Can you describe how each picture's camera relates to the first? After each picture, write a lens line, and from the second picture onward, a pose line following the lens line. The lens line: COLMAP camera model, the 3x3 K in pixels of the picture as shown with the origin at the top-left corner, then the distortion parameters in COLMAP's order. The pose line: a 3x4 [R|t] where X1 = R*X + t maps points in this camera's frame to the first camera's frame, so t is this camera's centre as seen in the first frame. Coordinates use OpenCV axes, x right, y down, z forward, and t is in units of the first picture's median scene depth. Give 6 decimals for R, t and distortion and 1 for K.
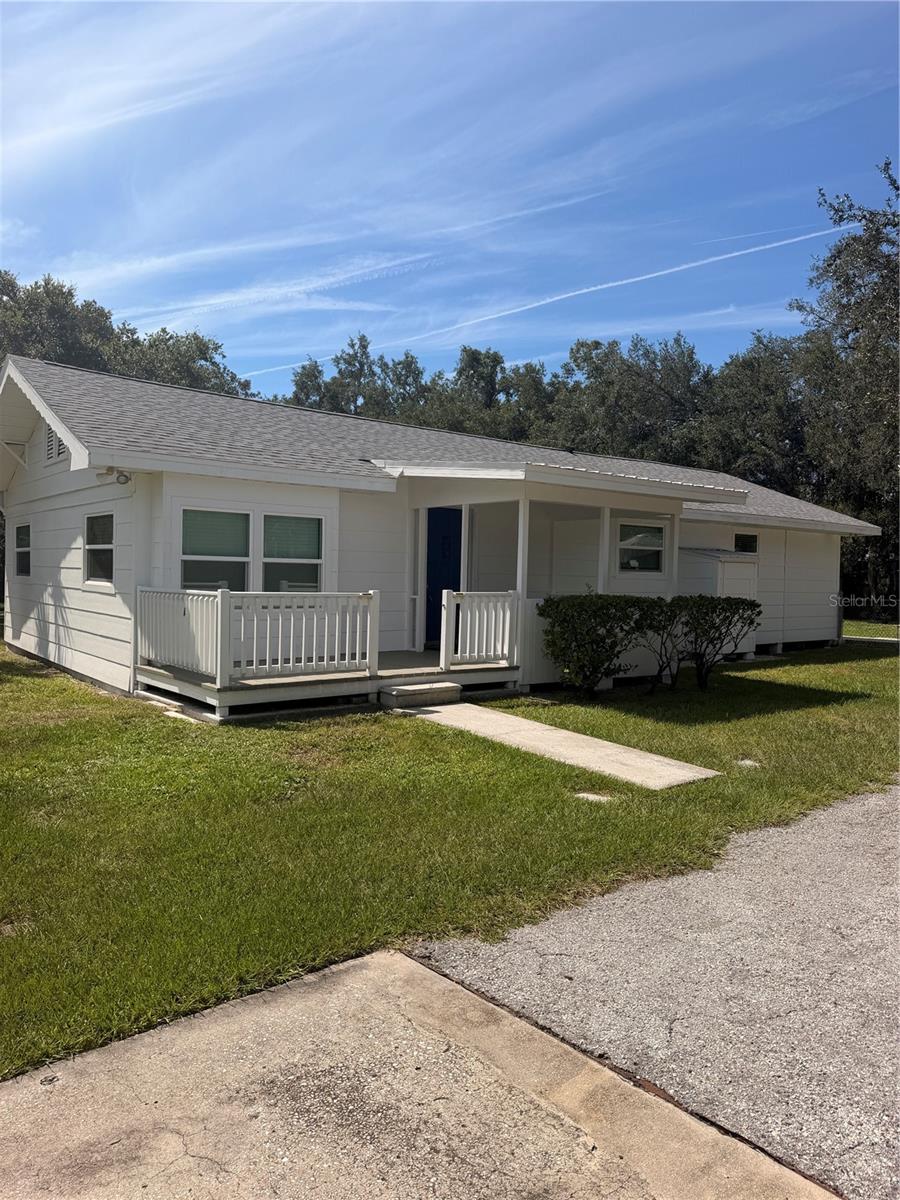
lens RADIAL K [[856.2, 0, 457.7], [0, 856.2, 598.6], [0, 0, 1]] dist [0.082507, -0.006748]
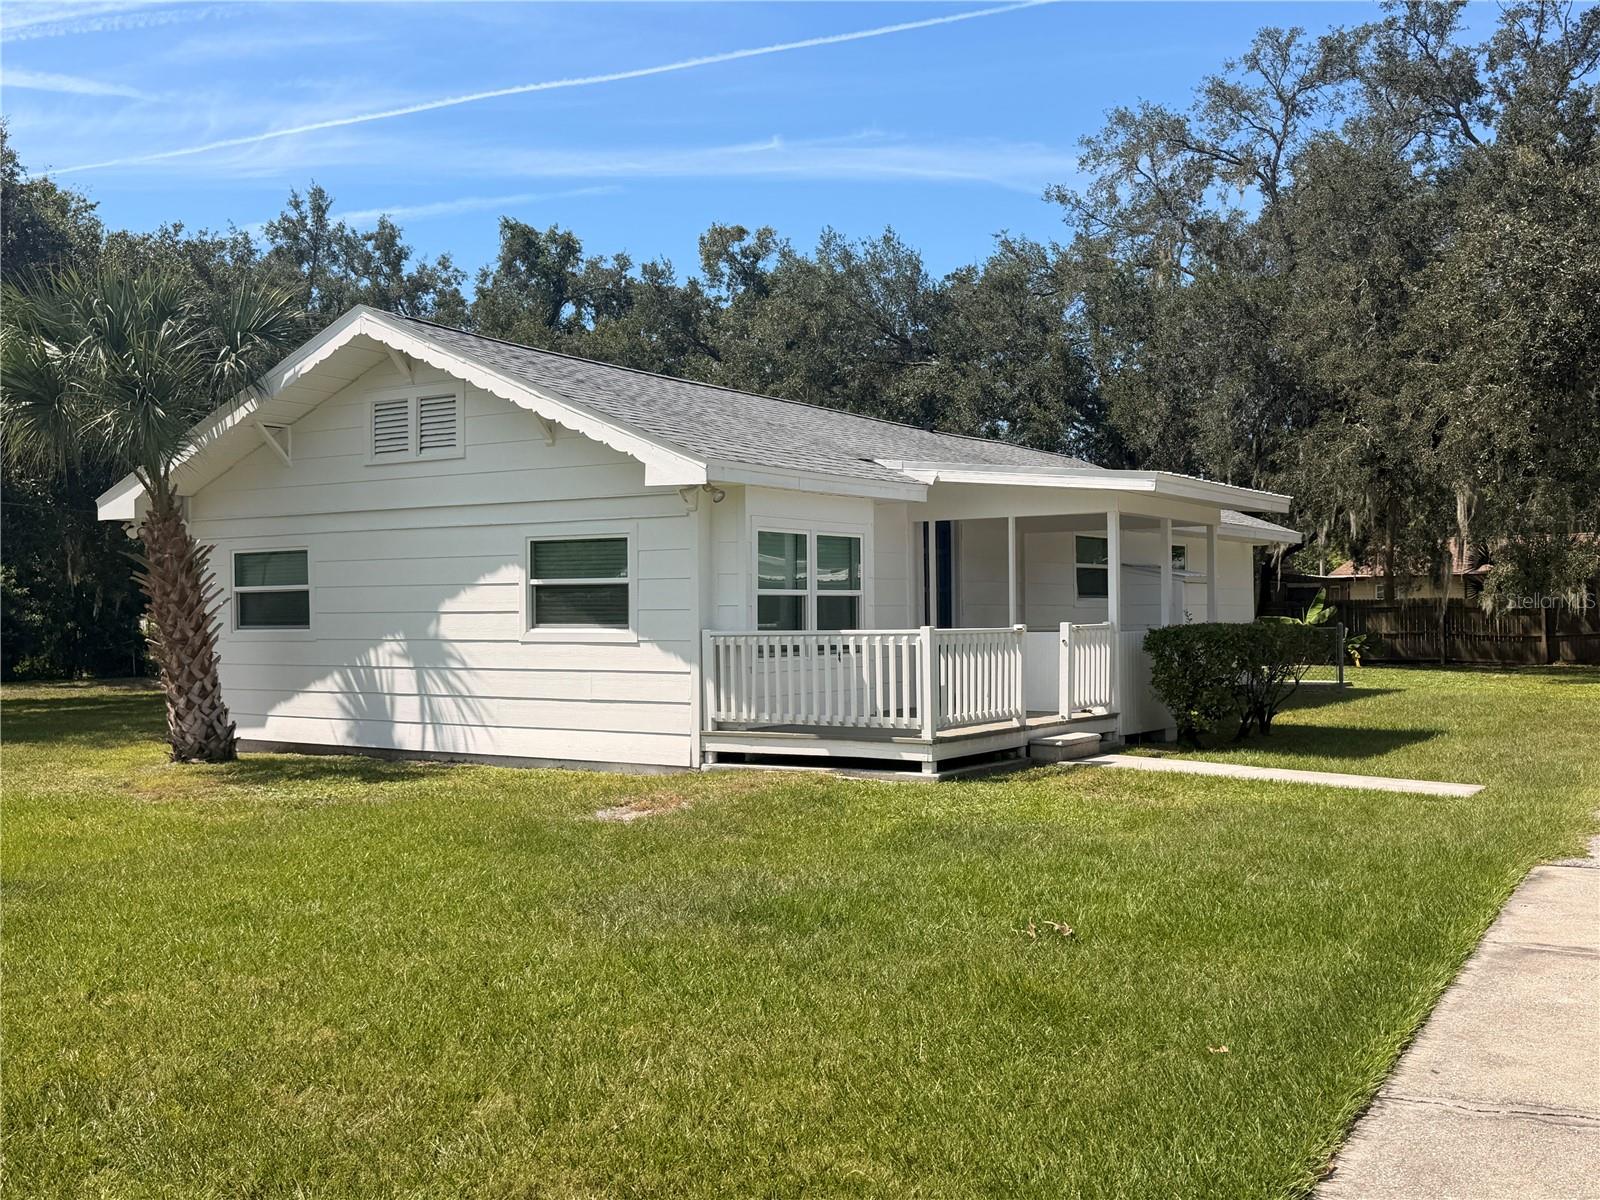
lens RADIAL K [[1606.4, 0, 793.0], [0, 1606.4, 596.7], [0, 0, 1]] dist [0.030803, 0.000000]
pose [[0.952913, -0.023840, 0.302307, -0.703473], [0.034934, 0.998898, -0.031343, 0.004141], [-0.301226, 0.040428, 0.952695, -0.395946]]
